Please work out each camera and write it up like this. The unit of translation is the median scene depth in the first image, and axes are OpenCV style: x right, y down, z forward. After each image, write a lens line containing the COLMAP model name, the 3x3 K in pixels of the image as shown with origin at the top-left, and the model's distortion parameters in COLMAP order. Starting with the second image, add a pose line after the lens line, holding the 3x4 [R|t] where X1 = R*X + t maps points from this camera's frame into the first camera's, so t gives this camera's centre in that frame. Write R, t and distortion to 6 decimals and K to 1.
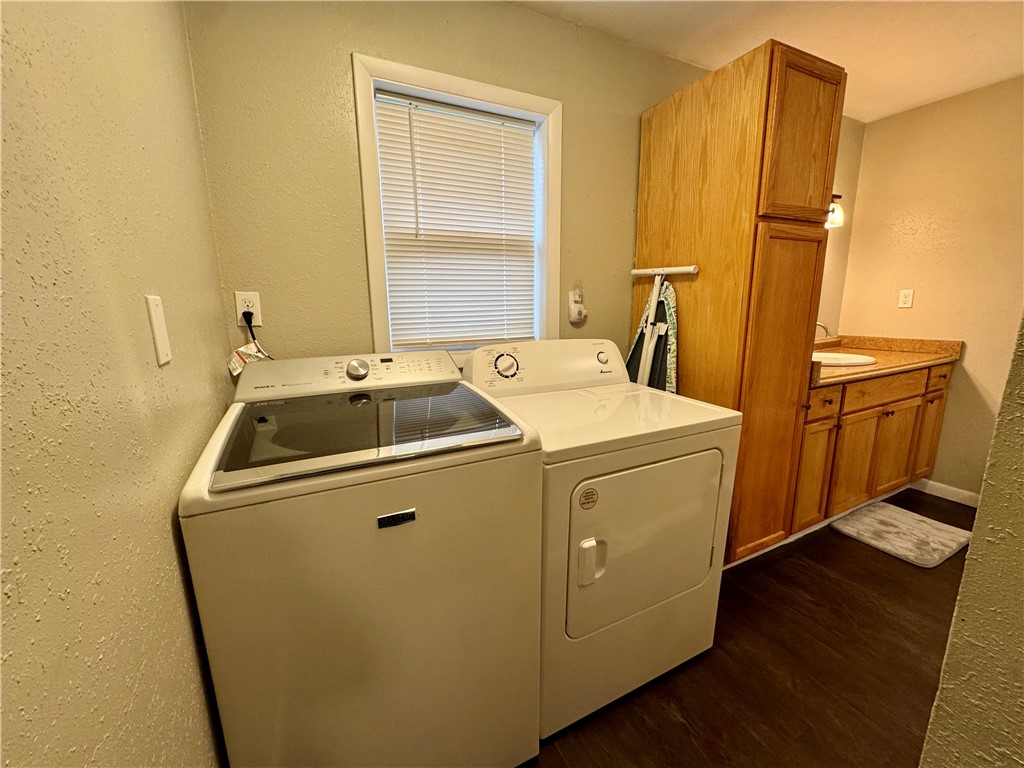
lens RADIAL K [[408.2, 0, 511.3], [0, 408.2, 387.1], [0, 0, 1]] dist [-0.004405, -0.000398]
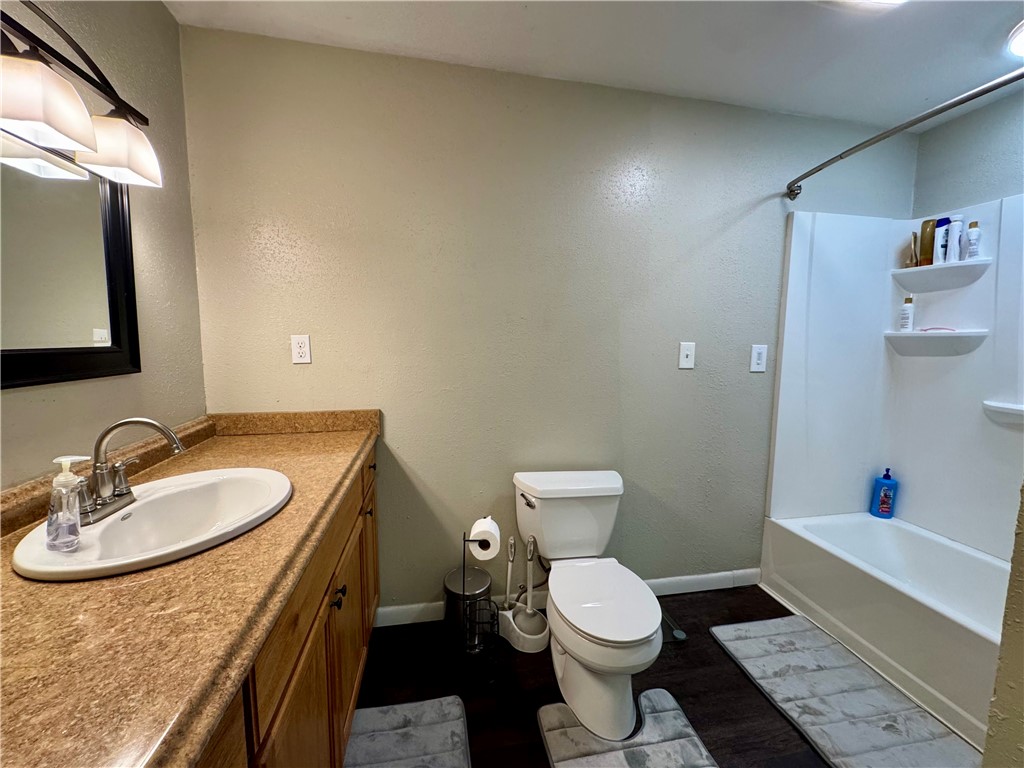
lens RADIAL K [[408.2, 0, 511.7], [0, 408.2, 382.5], [0, 0, 1]] dist [-0.004405, -0.000398]
pose [[0.271481, -0.081158, 0.959016, 0.455575], [0.178031, 0.983477, 0.032830, -0.130305], [-0.945834, 0.161821, 0.281444, 0.526485]]
